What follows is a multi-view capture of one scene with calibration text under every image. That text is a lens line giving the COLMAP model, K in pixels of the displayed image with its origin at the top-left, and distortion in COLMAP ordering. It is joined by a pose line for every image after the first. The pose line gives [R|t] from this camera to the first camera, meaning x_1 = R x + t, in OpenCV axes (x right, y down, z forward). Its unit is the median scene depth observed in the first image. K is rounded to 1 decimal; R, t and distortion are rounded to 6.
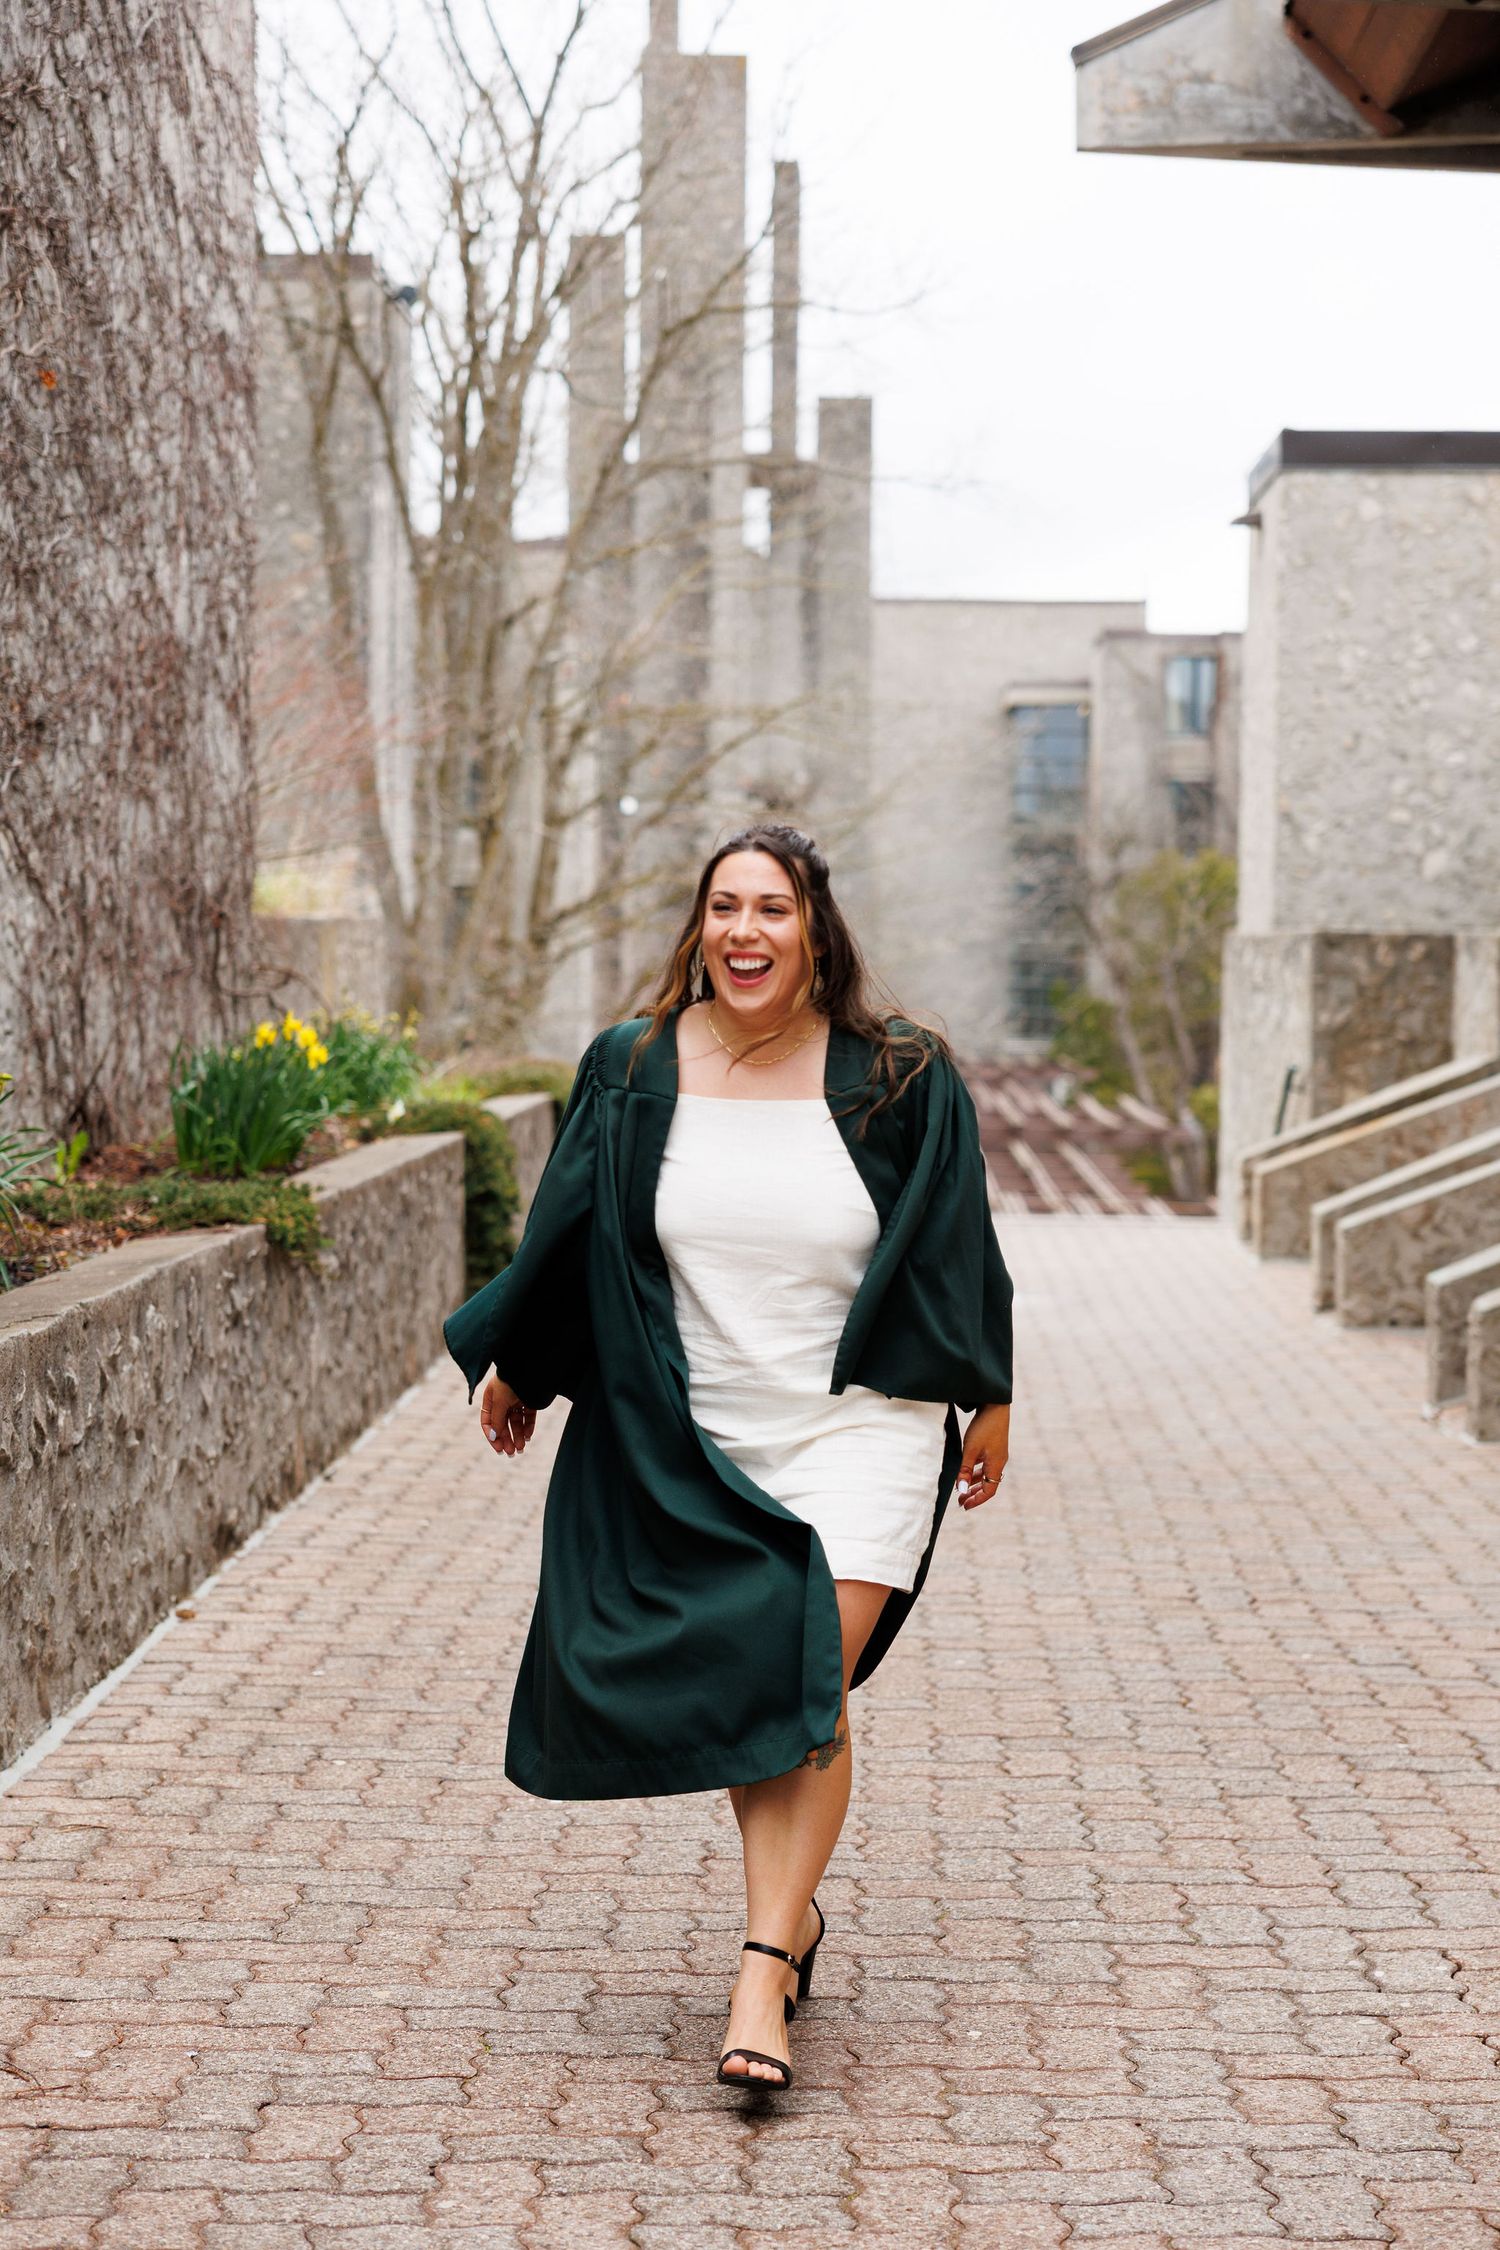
lens RADIAL K [[4227.1, 0, 750.0], [0, 4227.1, 1125.0], [0, 0, 1]] dist [0.032297, -0.011293]
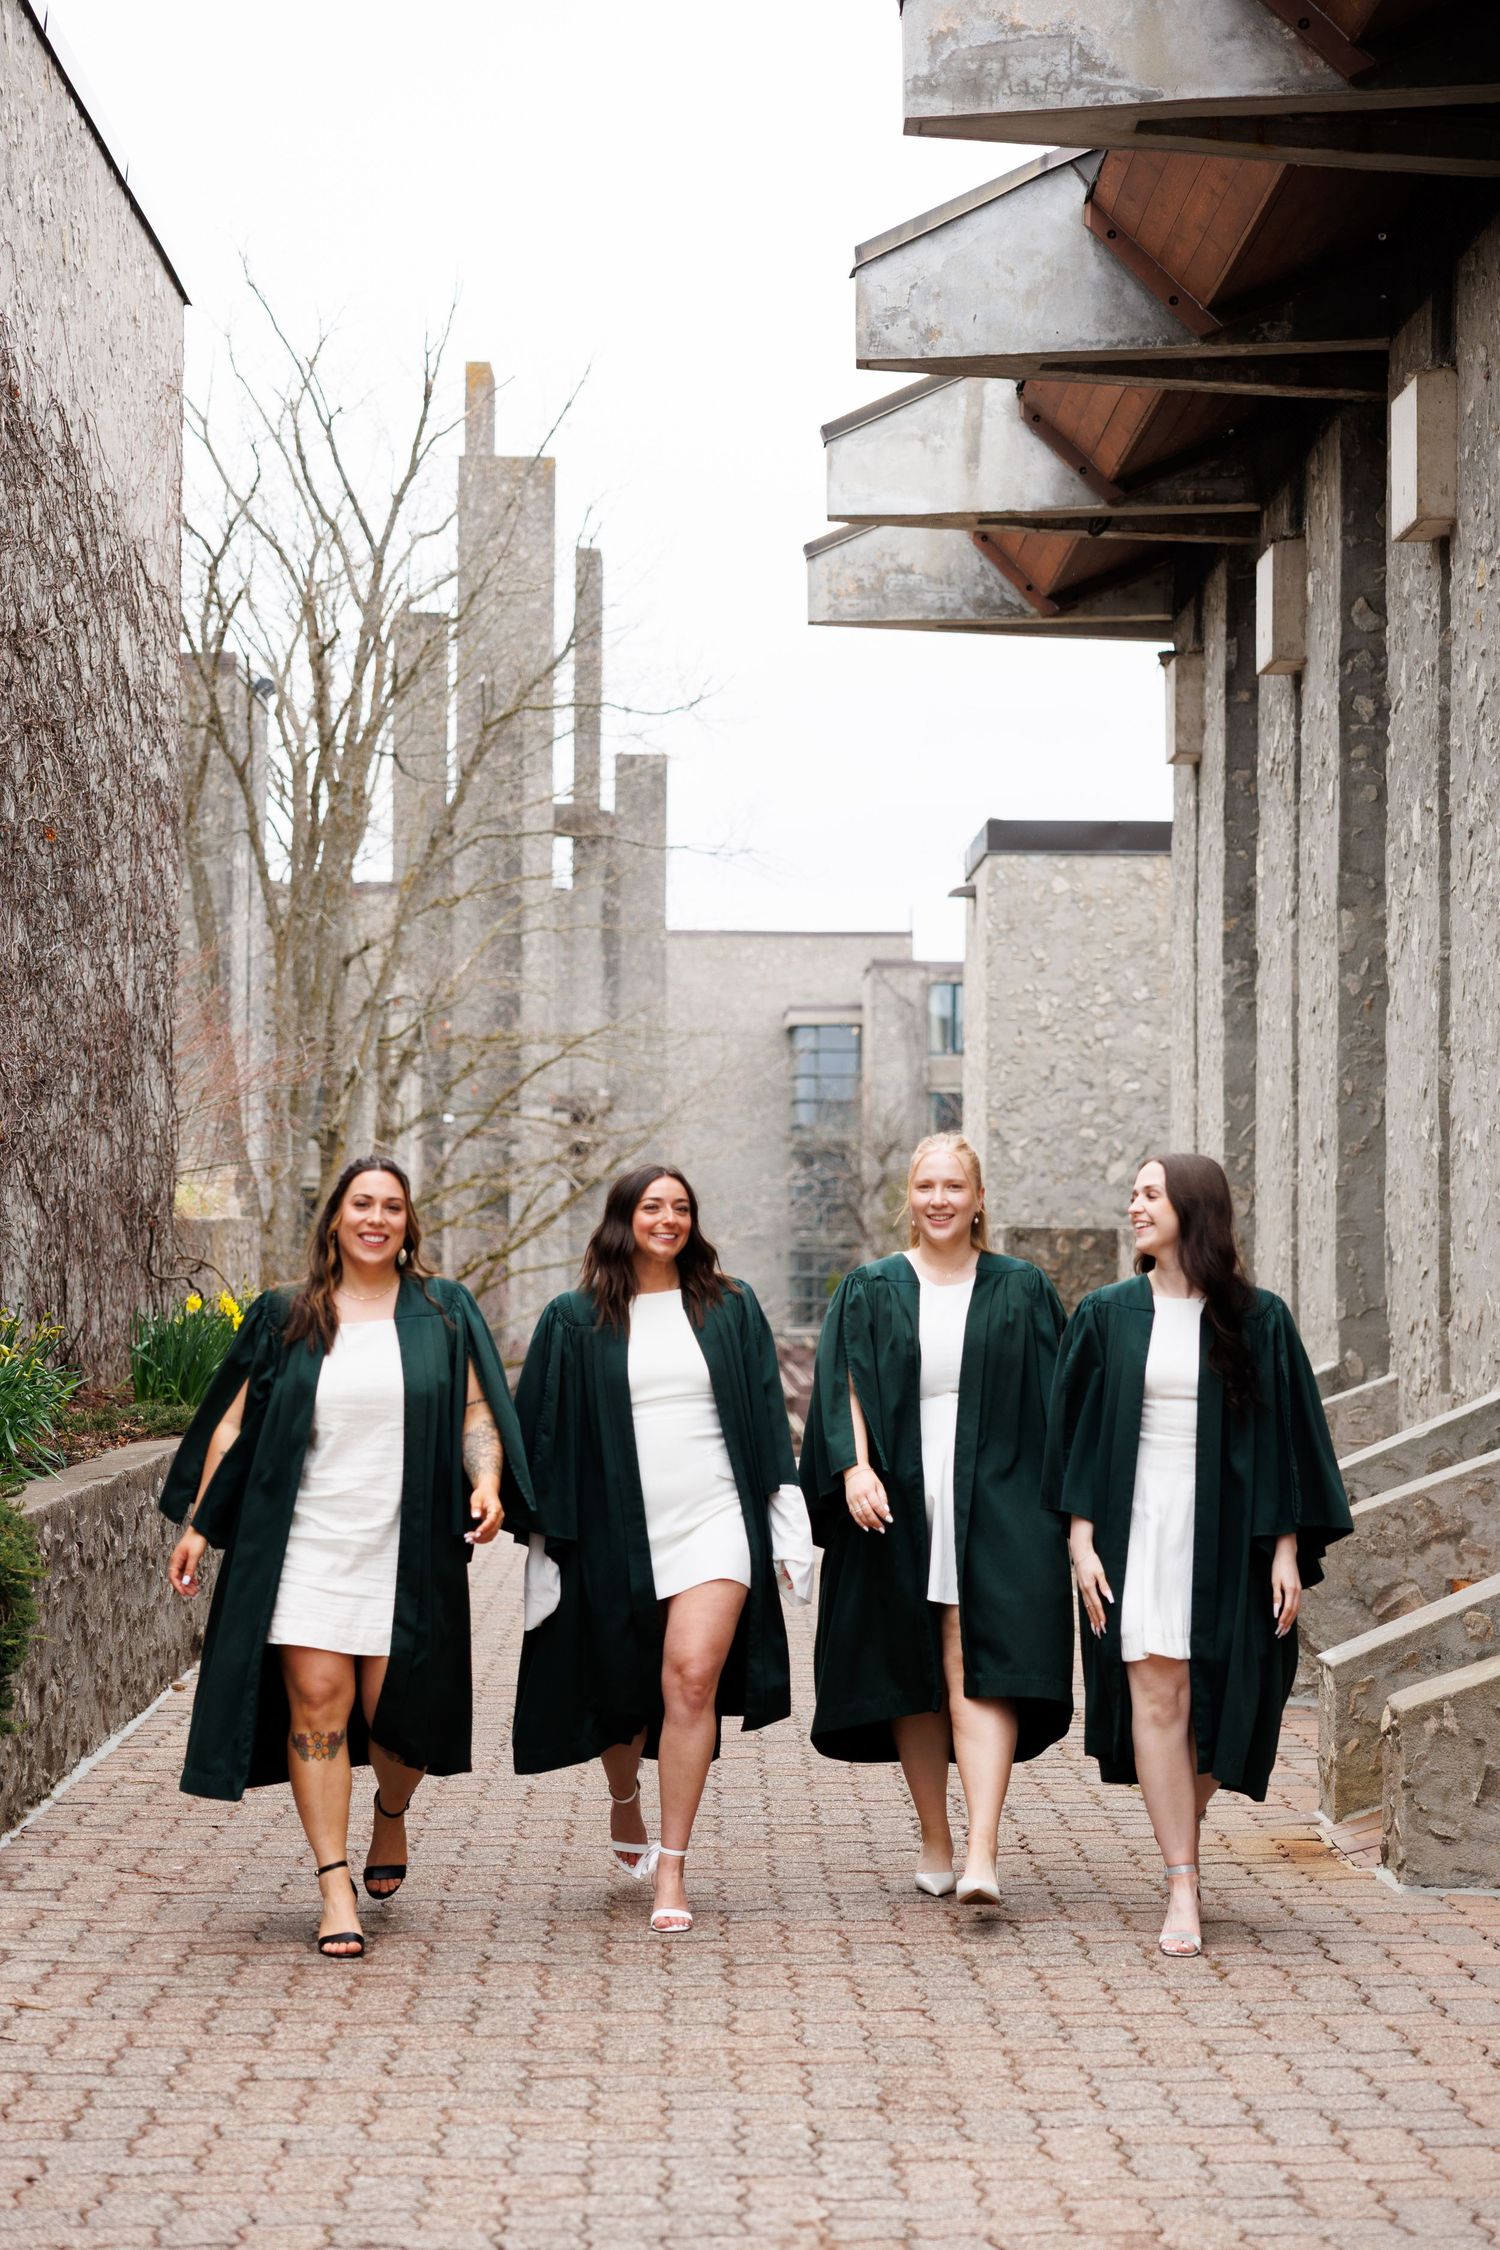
lens RADIAL K [[3876.1, 0, 793.6], [0, 3876.1, 1122.1], [0, 0, 1]] dist [-0.038096, 0.066994]
pose [[0.998152, -0.001950, 0.060734, 0.000378], [0.006382, 0.997322, -0.072861, 0.007387], [-0.060429, 0.073114, 0.995491, -0.164600]]
